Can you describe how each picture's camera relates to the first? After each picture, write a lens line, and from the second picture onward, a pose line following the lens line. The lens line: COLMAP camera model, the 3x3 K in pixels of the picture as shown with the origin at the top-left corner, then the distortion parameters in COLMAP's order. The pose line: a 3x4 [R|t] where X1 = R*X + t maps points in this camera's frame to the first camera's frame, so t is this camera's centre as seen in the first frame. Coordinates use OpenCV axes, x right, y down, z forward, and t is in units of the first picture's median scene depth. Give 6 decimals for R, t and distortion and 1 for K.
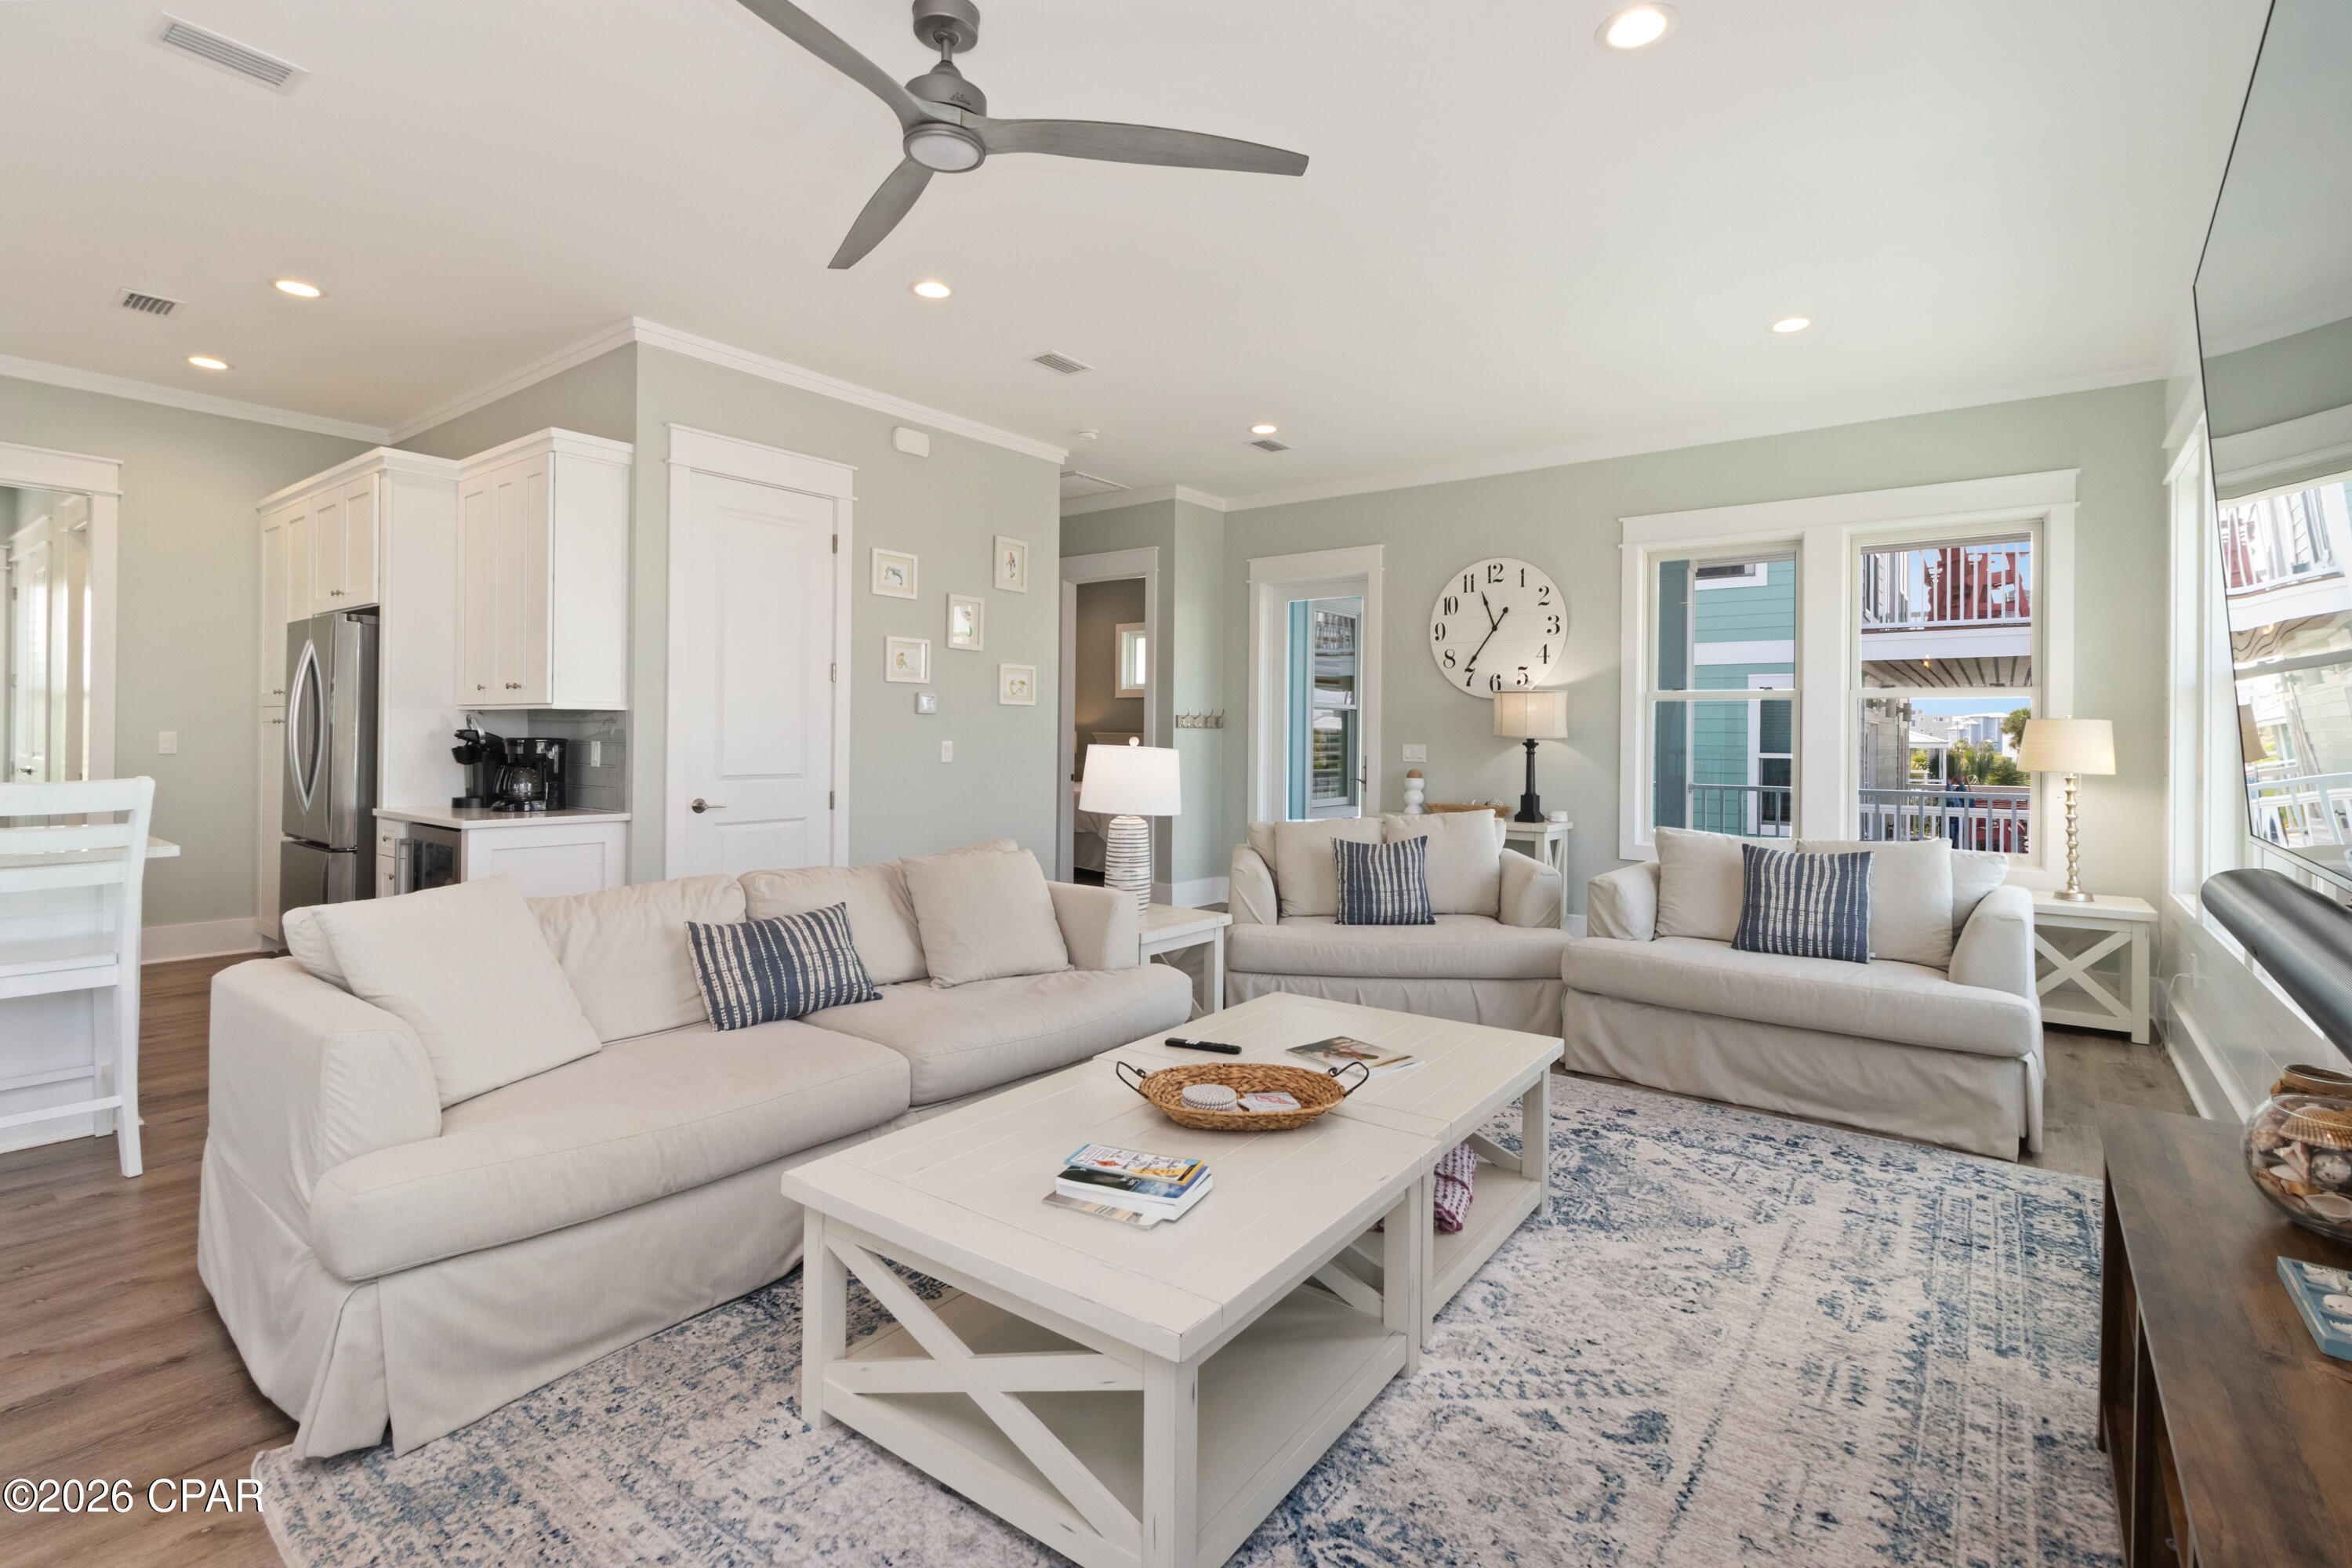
lens RADIAL K [[1082.0, 0, 1164.6], [0, 1082.0, 738.7], [0, 0, 1]] dist [0.005662, 0.000405]
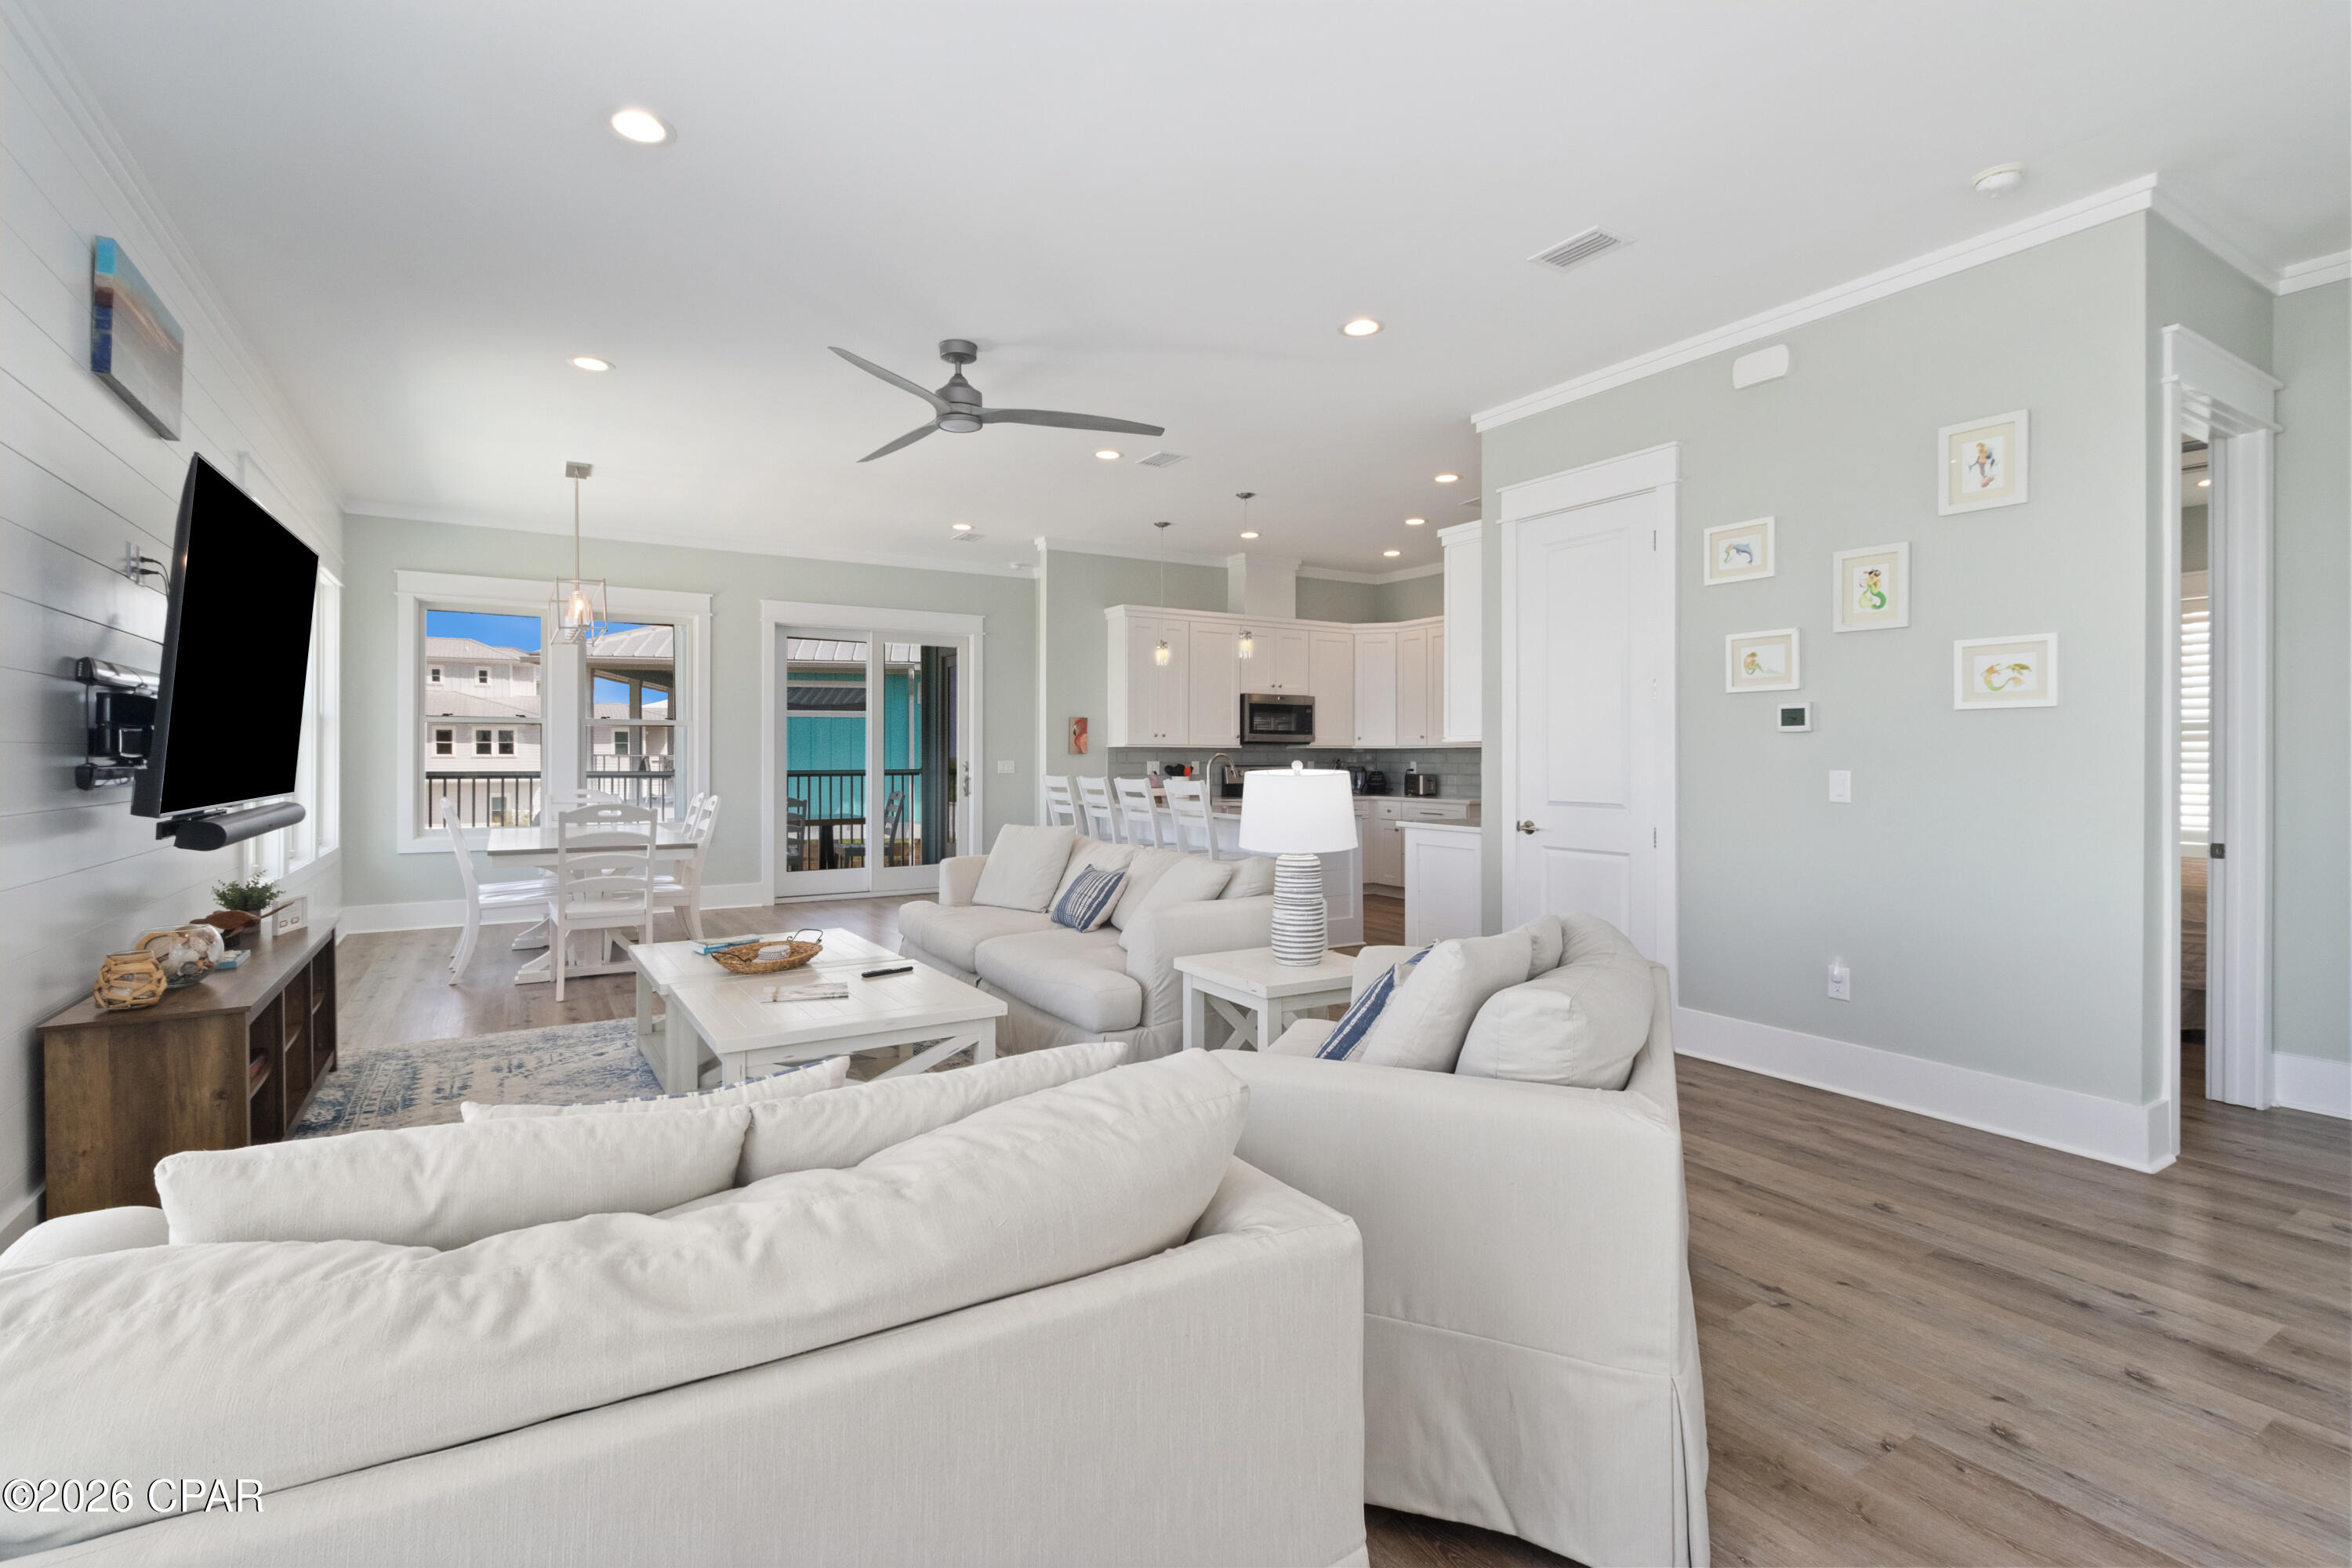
lens RADIAL K [[1078.8, 0, 1172.0], [0, 1078.8, 742.5], [0, 0, 1]] dist [0.000958, -0.000269]
pose [[-0.352322, -0.023706, -0.935578, 0.597245], [-0.010295, 0.999717, -0.021455, 0.003086], [0.935822, 0.002073, -0.352467, 0.889147]]
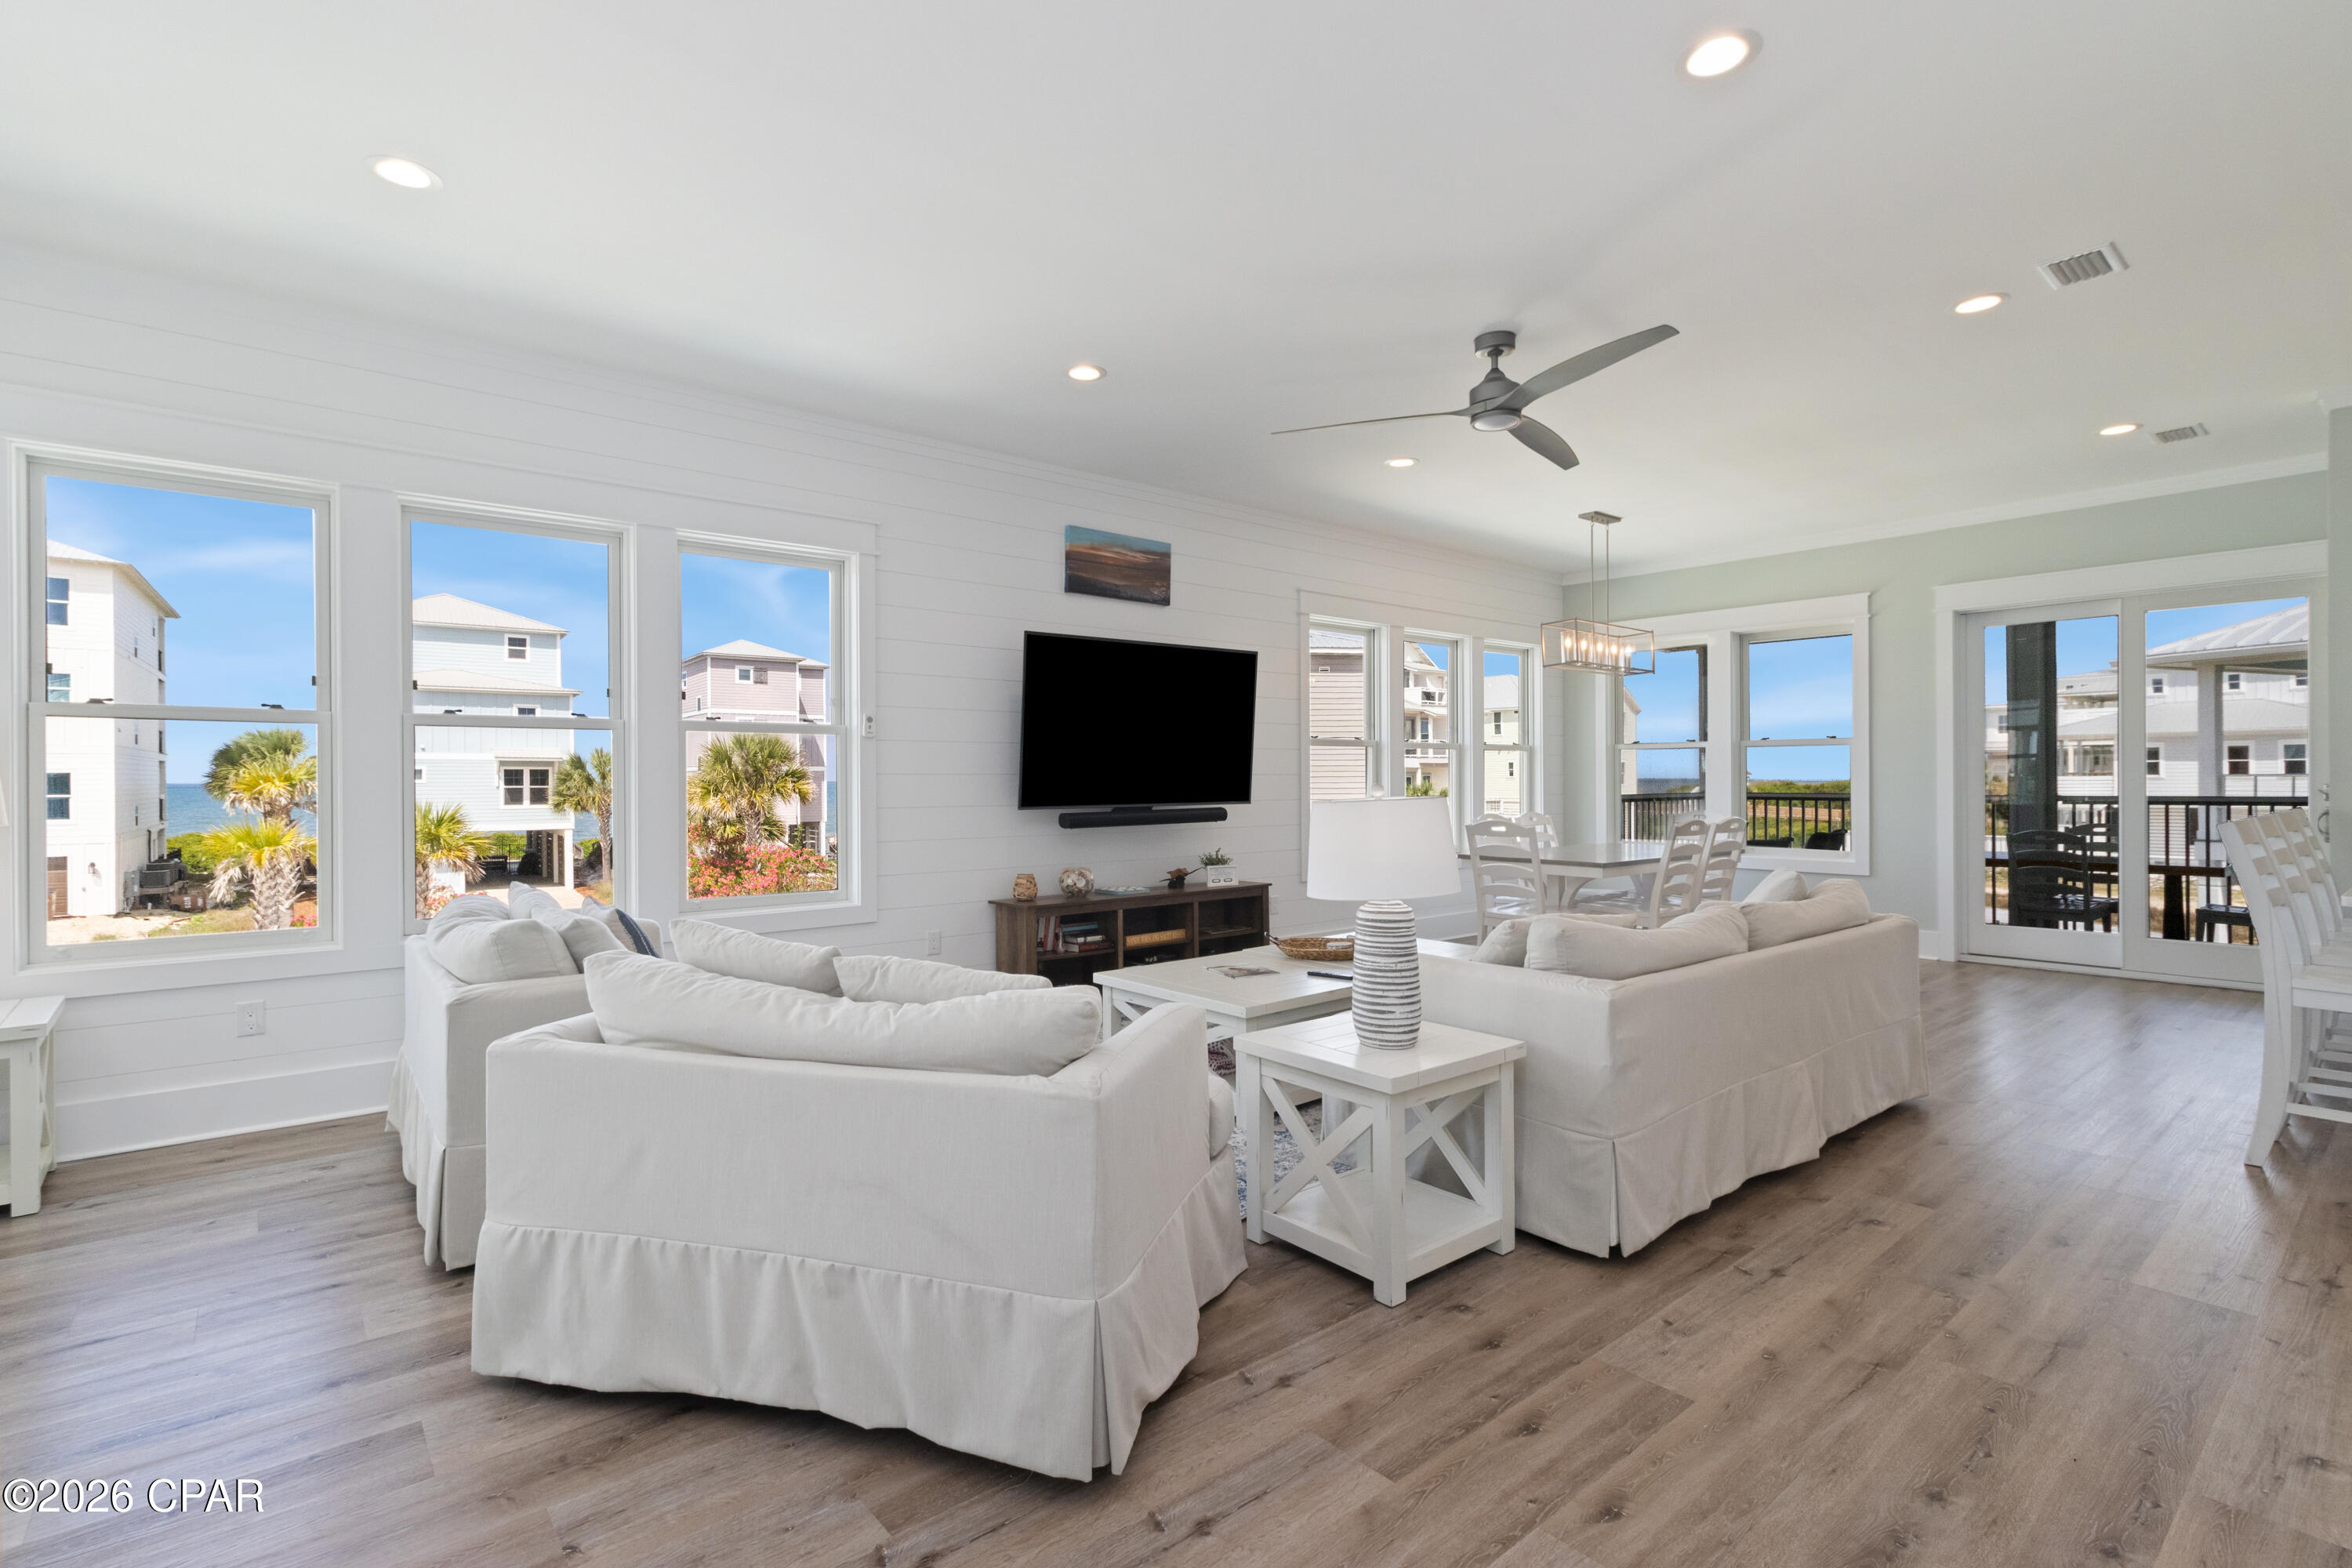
lens RADIAL K [[1078.8, 0, 1172.0], [0, 1078.8, 742.5], [0, 0, 1]] dist [0.000958, -0.000269]
pose [[-0.974303, 0.000012, 0.225243, -0.041991], [-0.006167, 0.999624, -0.026727, -0.004800], [-0.225158, -0.027429, -0.973936, 1.231921]]
